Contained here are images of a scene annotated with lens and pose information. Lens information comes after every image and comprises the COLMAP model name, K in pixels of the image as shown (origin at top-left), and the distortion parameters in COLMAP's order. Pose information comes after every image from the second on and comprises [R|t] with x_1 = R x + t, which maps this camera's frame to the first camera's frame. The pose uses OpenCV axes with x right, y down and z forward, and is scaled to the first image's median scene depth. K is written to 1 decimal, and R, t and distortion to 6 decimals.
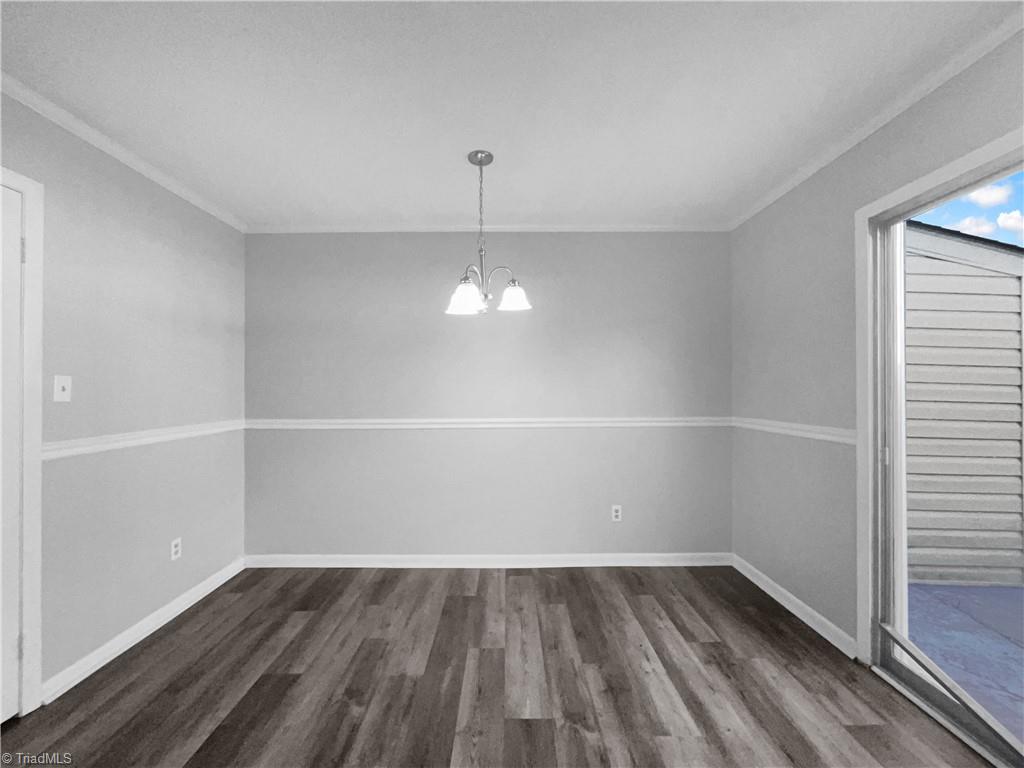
lens RADIAL K [[414.8, 0, 509.9], [0, 414.8, 386.3], [0, 0, 1]] dist [-0.001132, -0.000078]
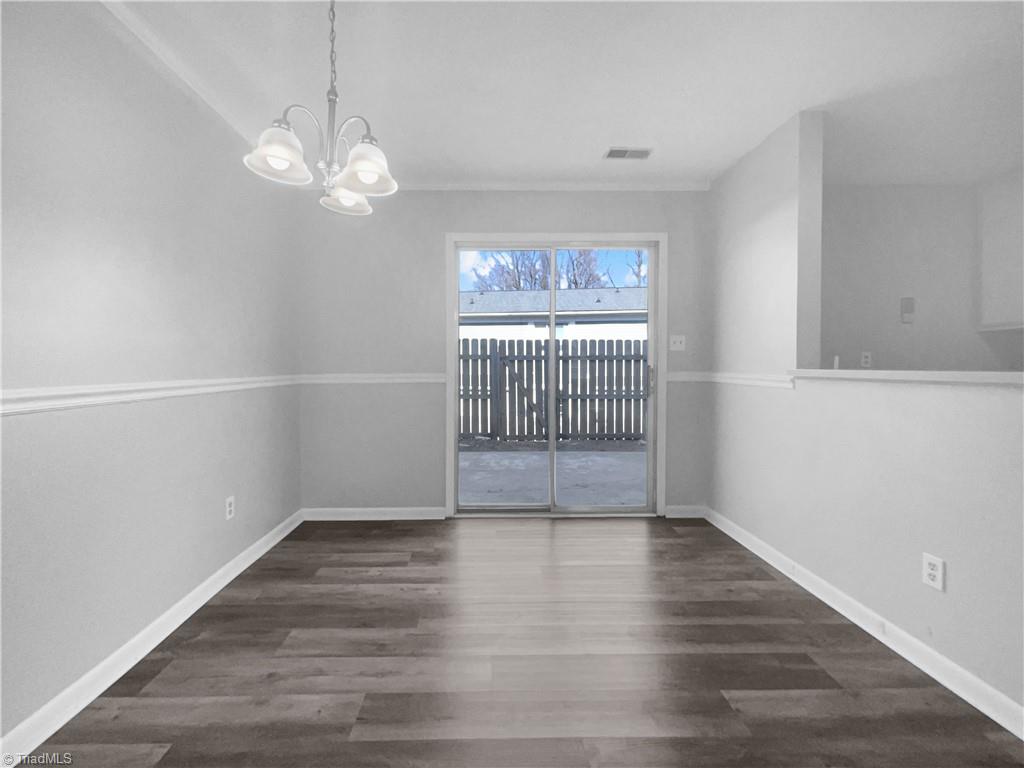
lens RADIAL K [[415.9, 0, 496.1], [0, 415.9, 369.4], [0, 0, 1]] dist [0.000168, 0.000186]
pose [[-0.004389, -0.008159, 0.999957, -0.621523], [-0.006805, 0.999944, 0.008129, 0.064504], [-0.999967, -0.006769, -0.004445, 0.682930]]
